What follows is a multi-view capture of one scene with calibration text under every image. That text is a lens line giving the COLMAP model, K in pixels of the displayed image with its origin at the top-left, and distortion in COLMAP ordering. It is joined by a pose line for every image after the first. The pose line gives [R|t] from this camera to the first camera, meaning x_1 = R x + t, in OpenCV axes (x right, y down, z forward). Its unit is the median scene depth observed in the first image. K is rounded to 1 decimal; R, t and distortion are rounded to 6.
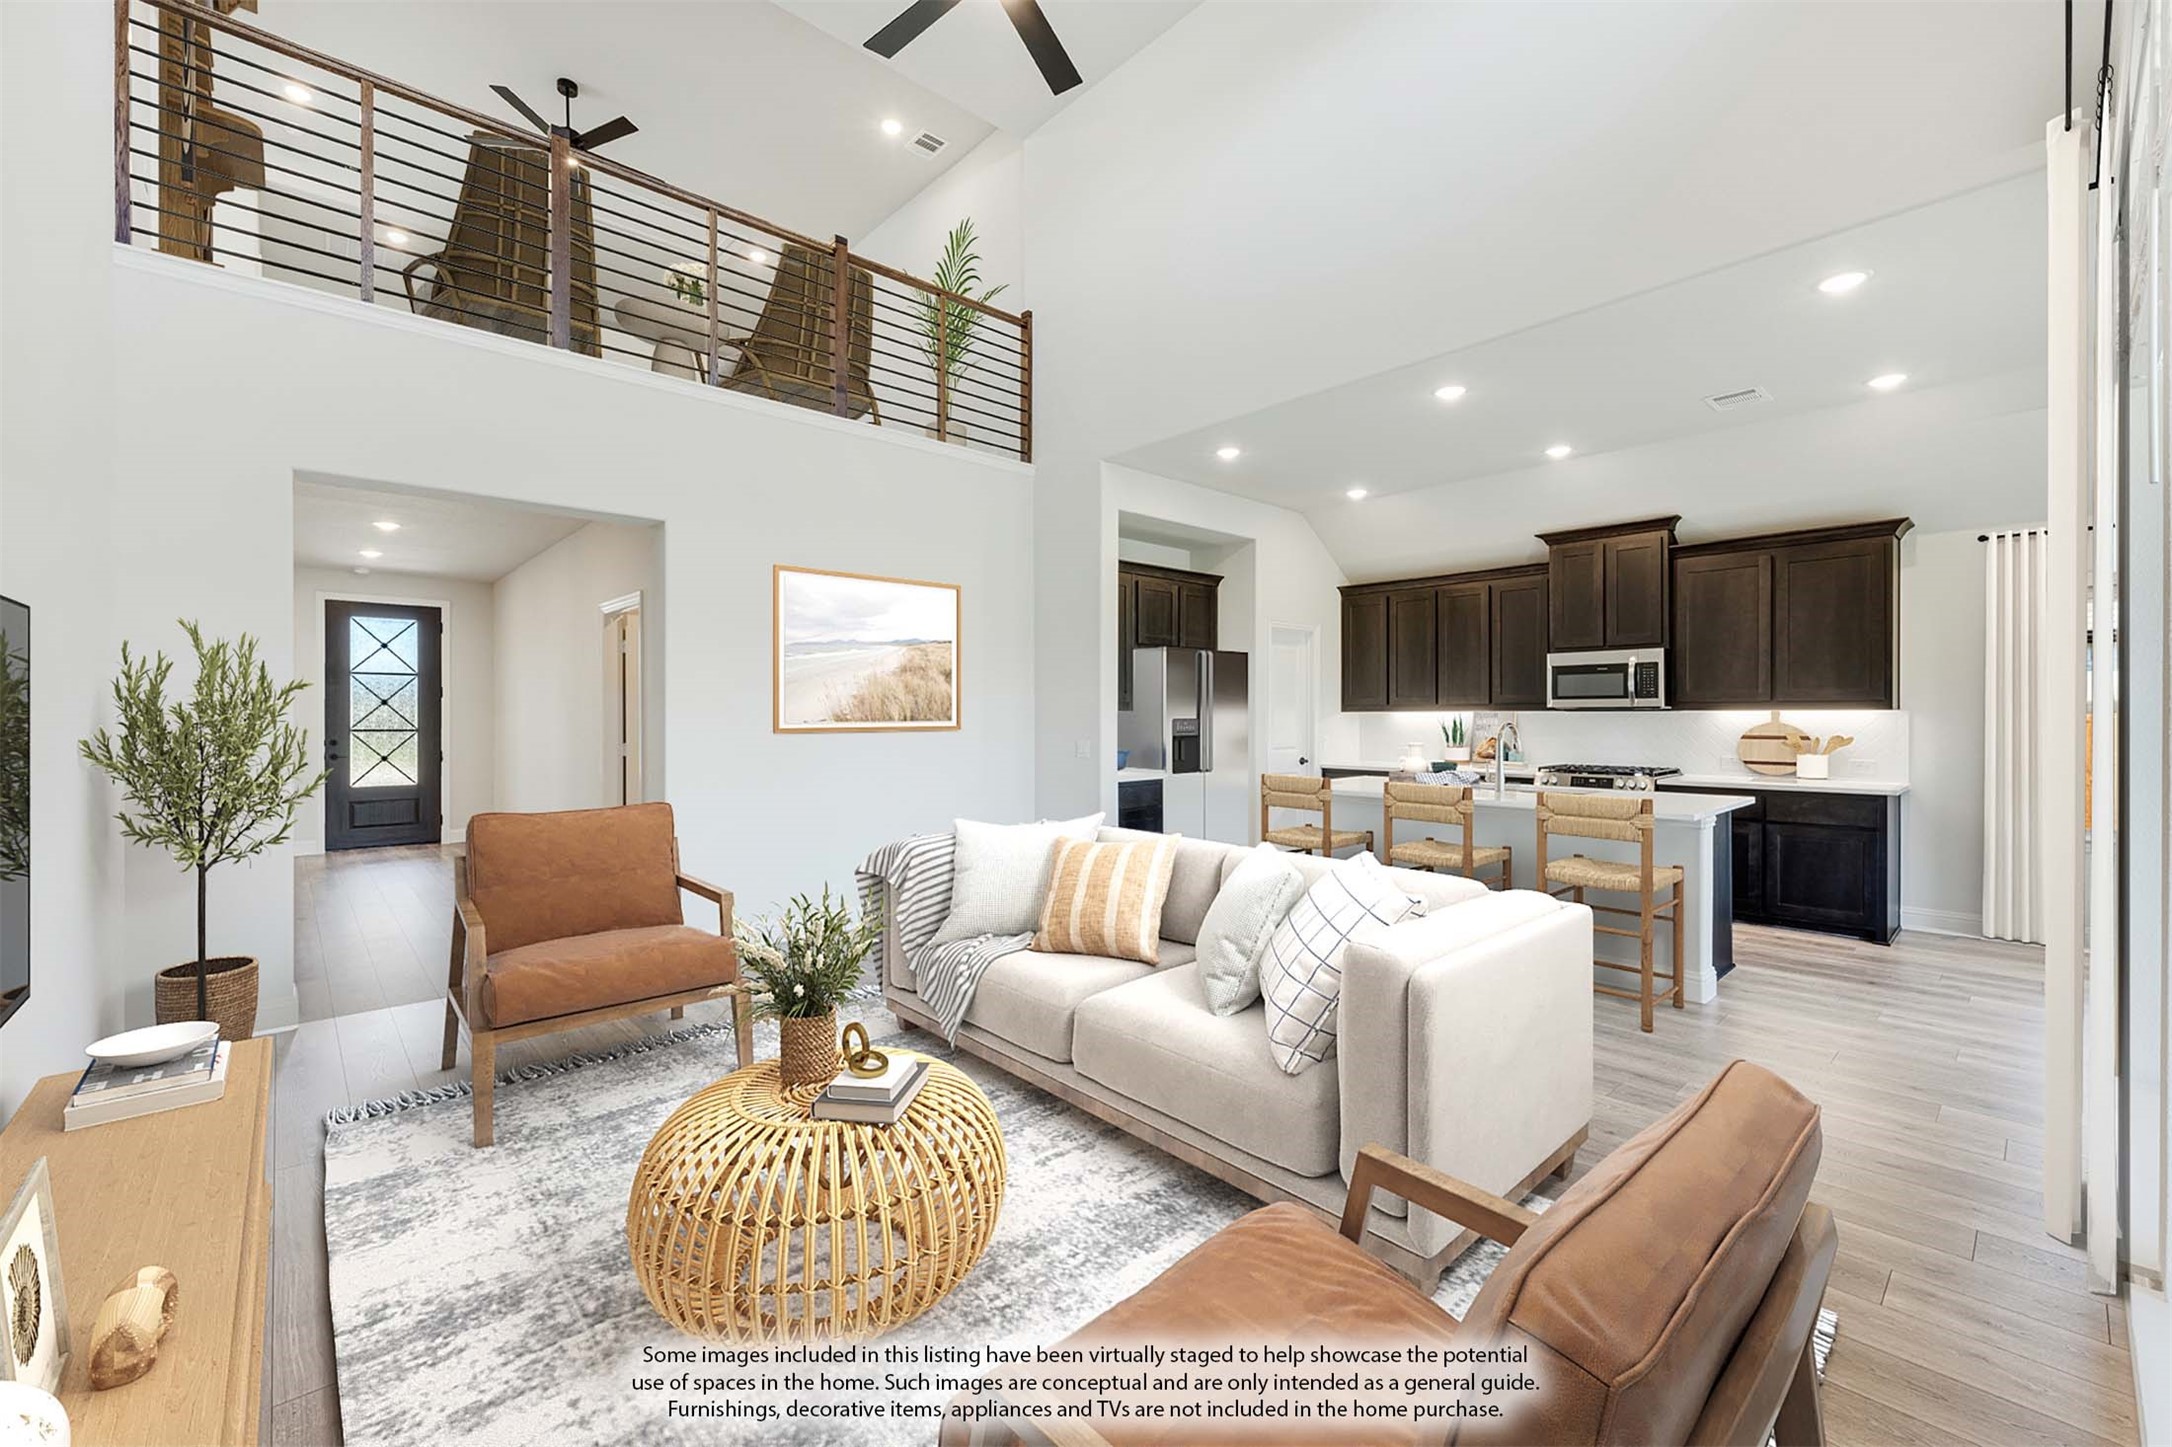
lens RADIAL K [[884.9, 0, 1077.3], [0, 884.9, 715.1], [0, 0, 1]] dist [-0.000344, -0.000130]
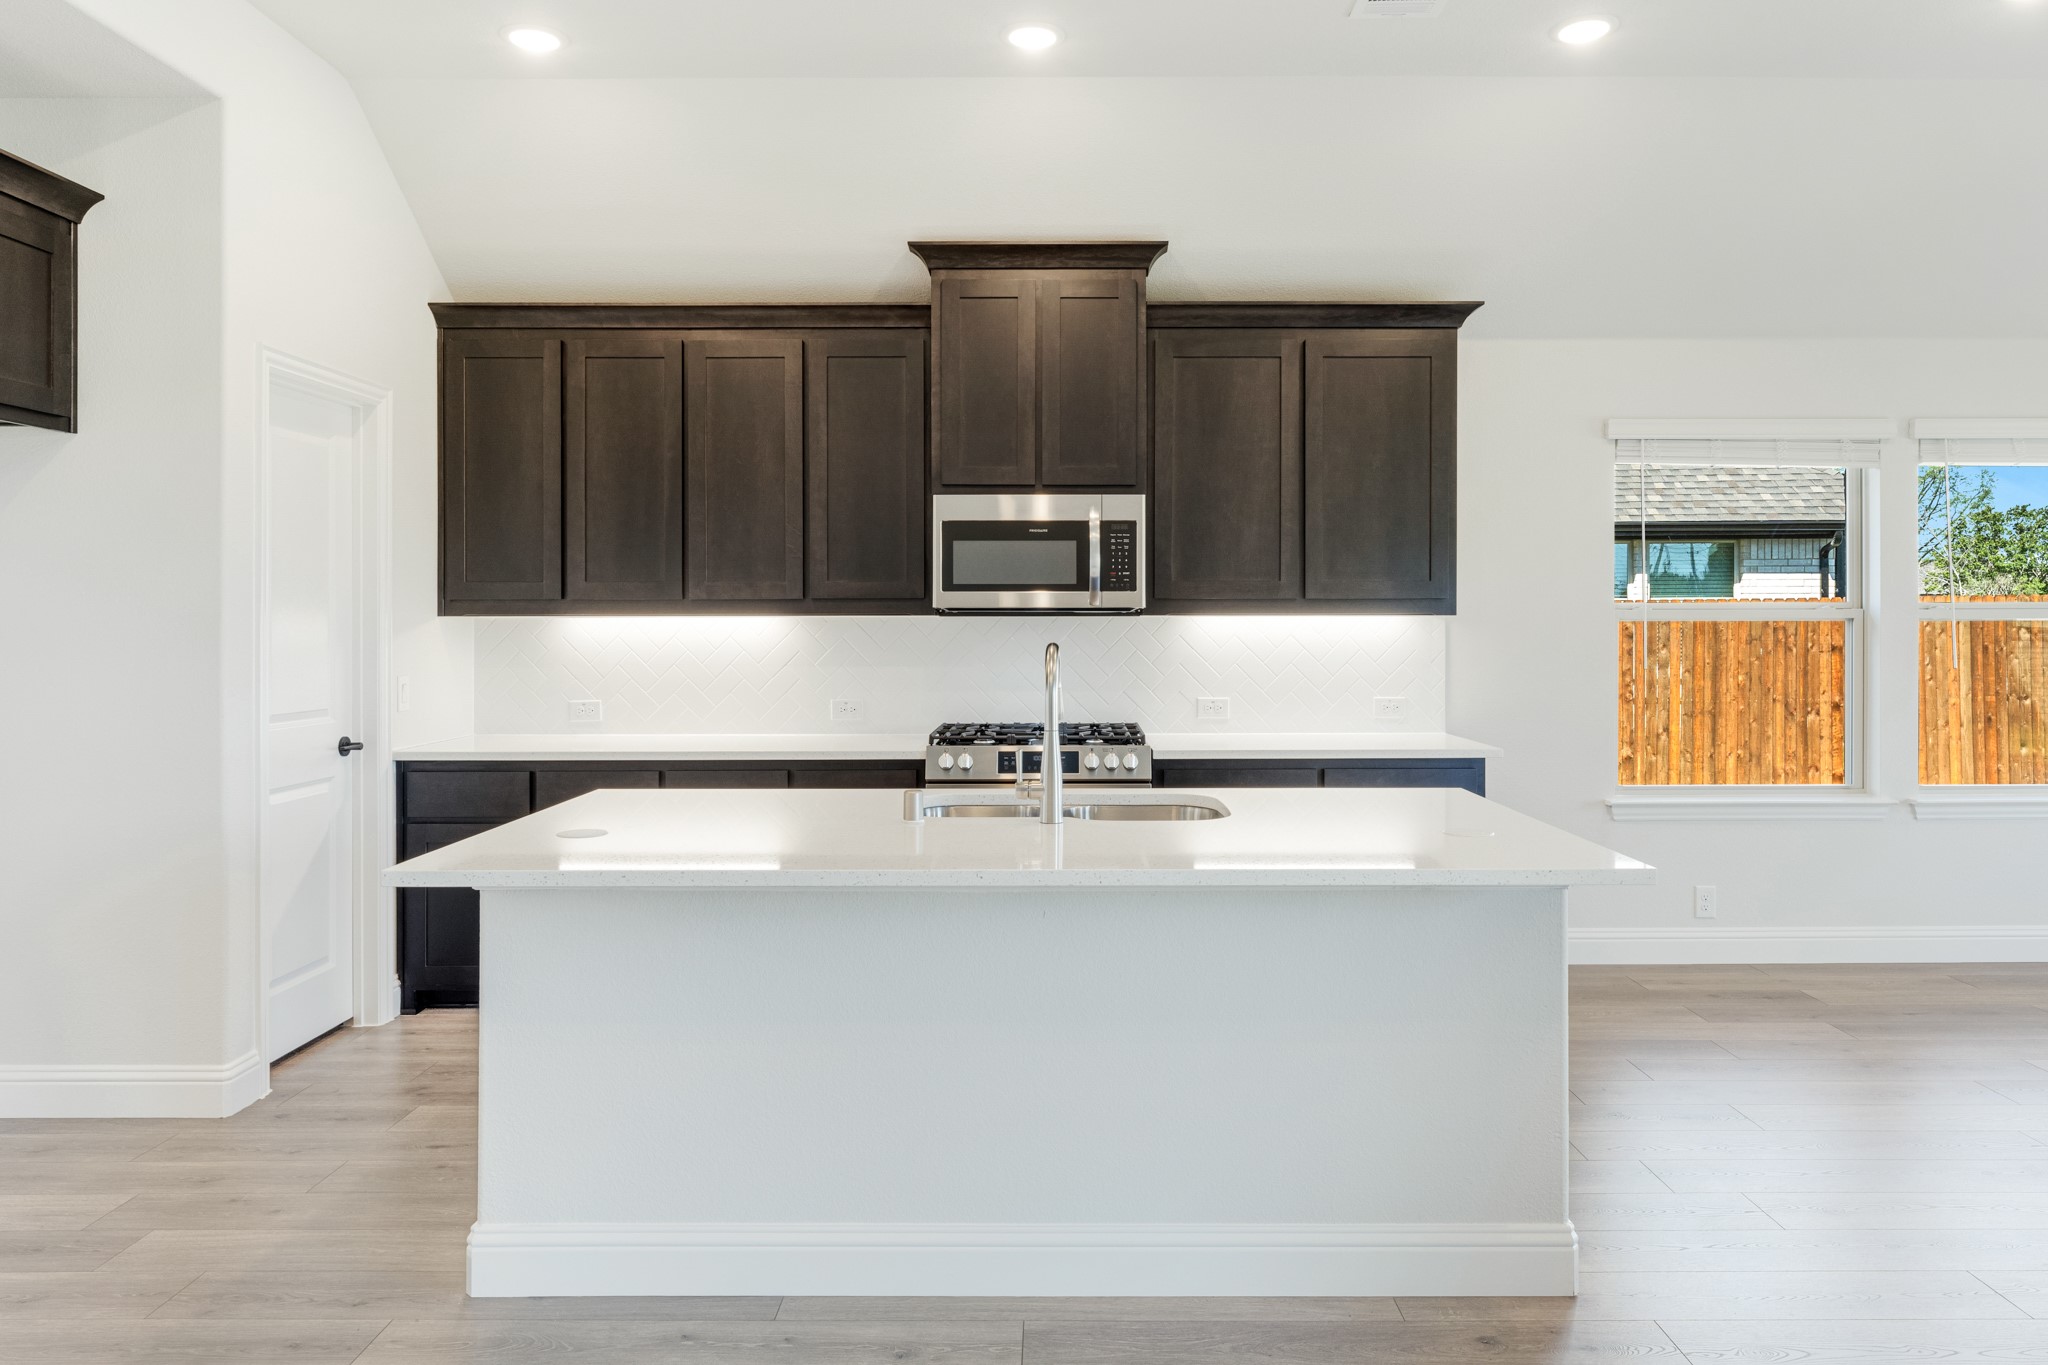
lens RADIAL K [[1359.6, 0, 1059.9], [0, 1359.6, 623.0], [0, 0, 1]] dist [0.000409, 0.000013]
pose [[0.659612, -0.002363, 0.751603, 0.027609], [0.000209, 0.999996, 0.002960, -0.002671], [-0.751606, -0.001795, 0.659610, 0.498375]]
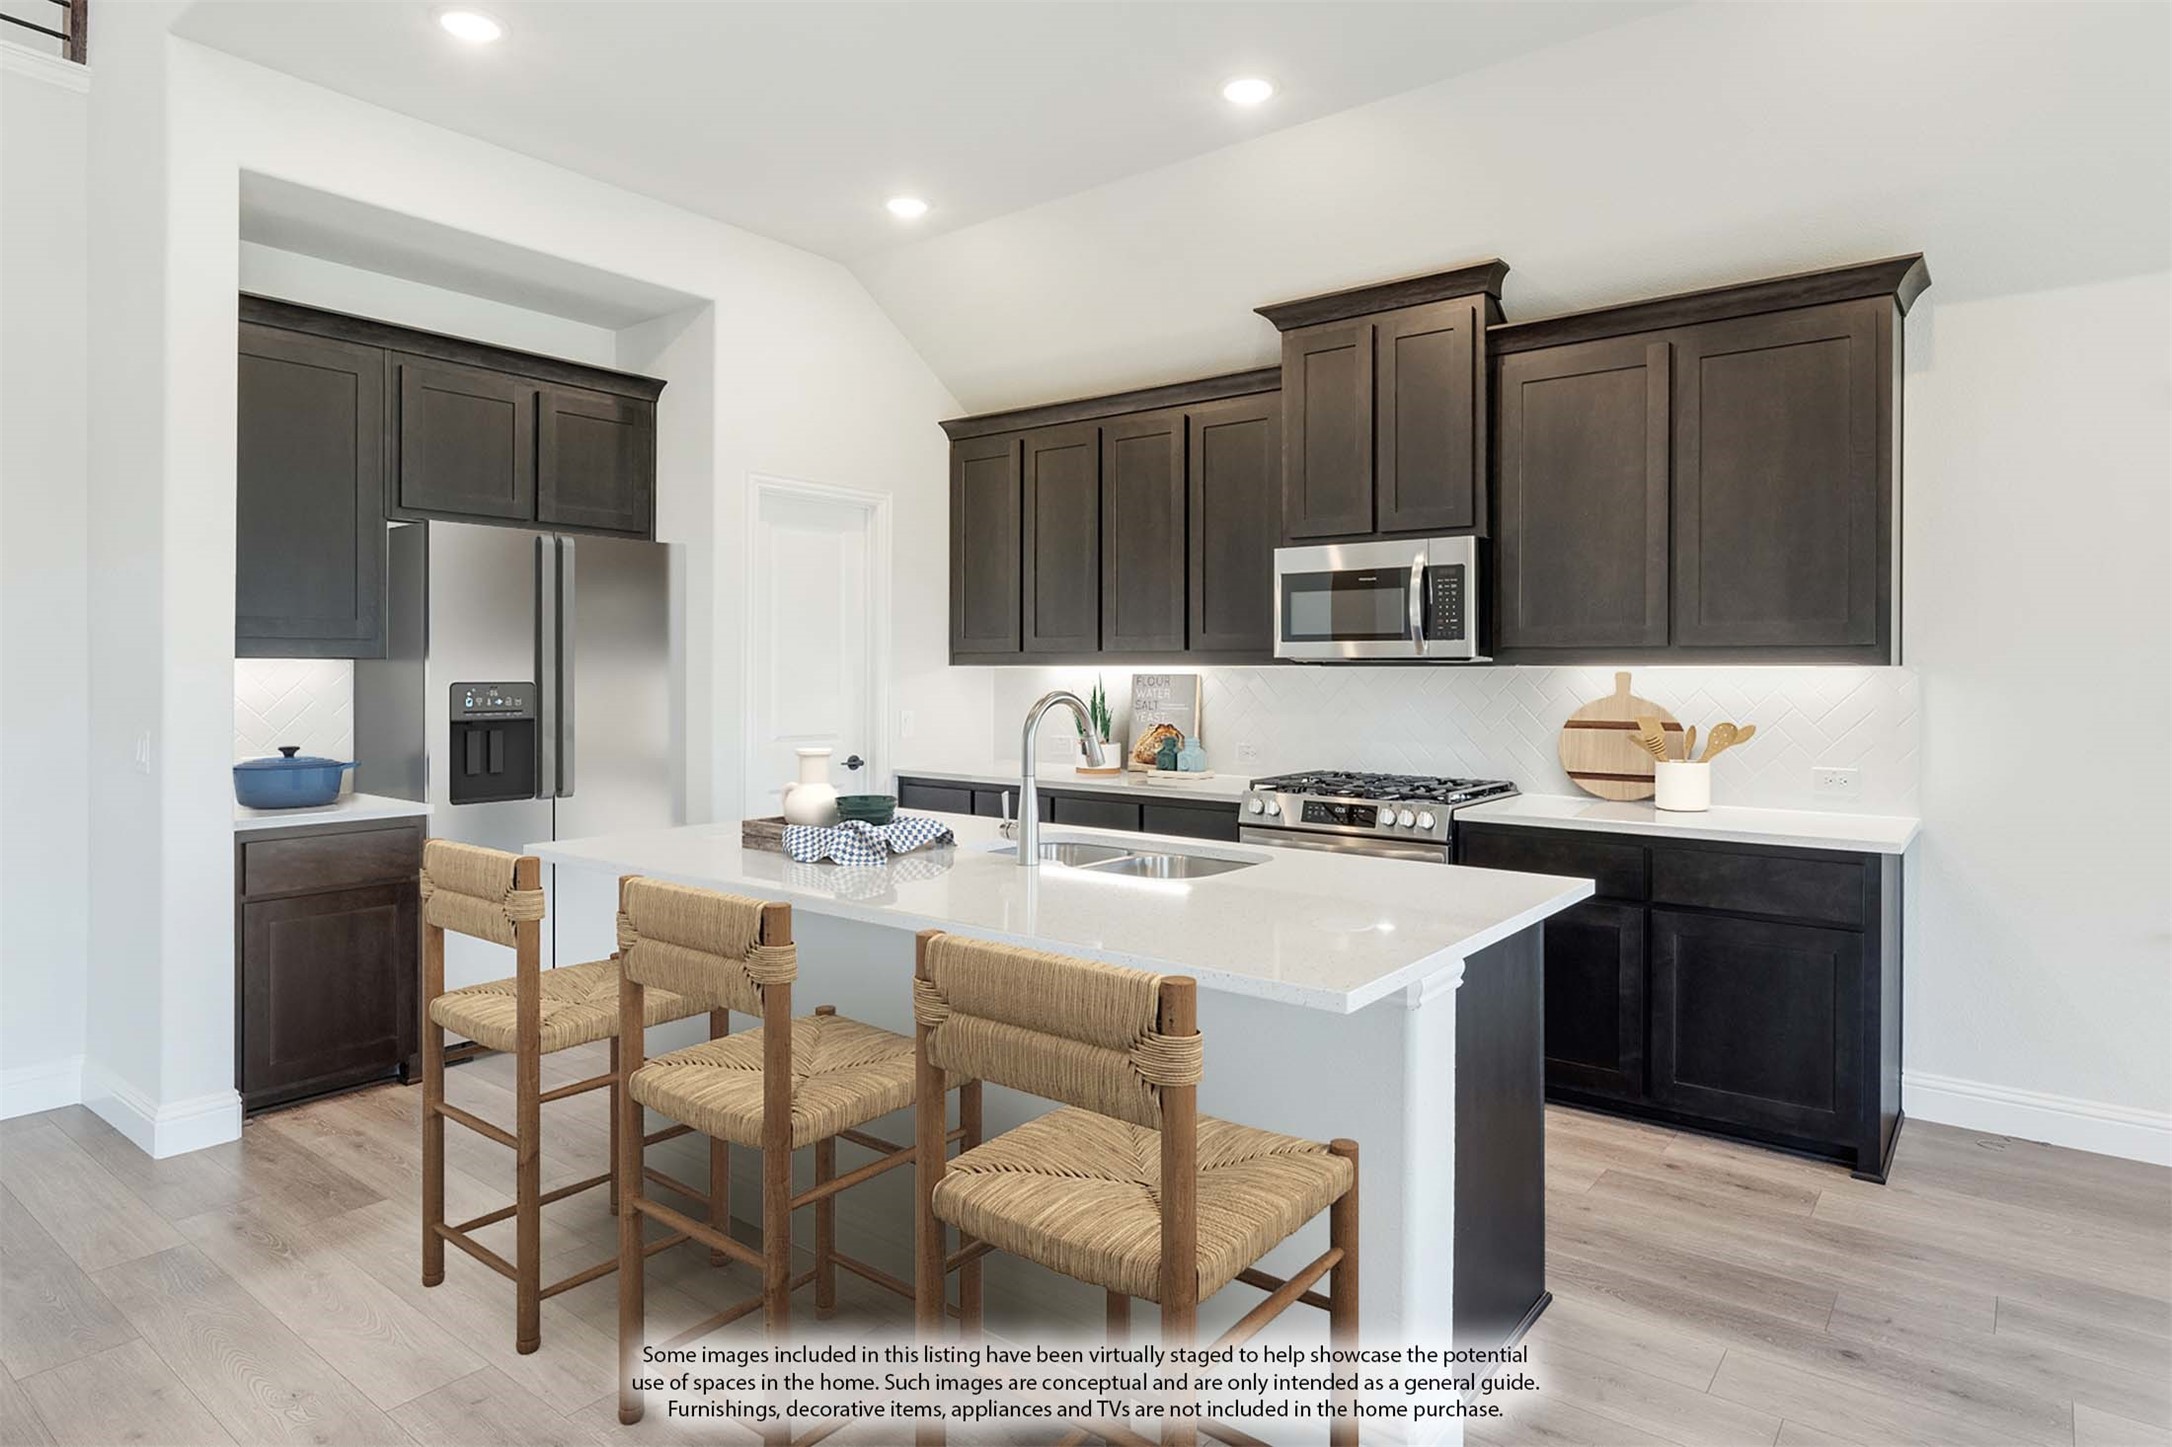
lens RADIAL K [[1236.2, 0, 1092.3], [0, 1236.2, 668.1], [0, 0, 1]] dist [0.011448, 0.000009]
pose [[0.983286, 0.001447, 0.182061, 0.327043], [-0.001747, 0.999997, 0.001488, -0.003980], [-0.182059, -0.001782, 0.983286, 0.364098]]
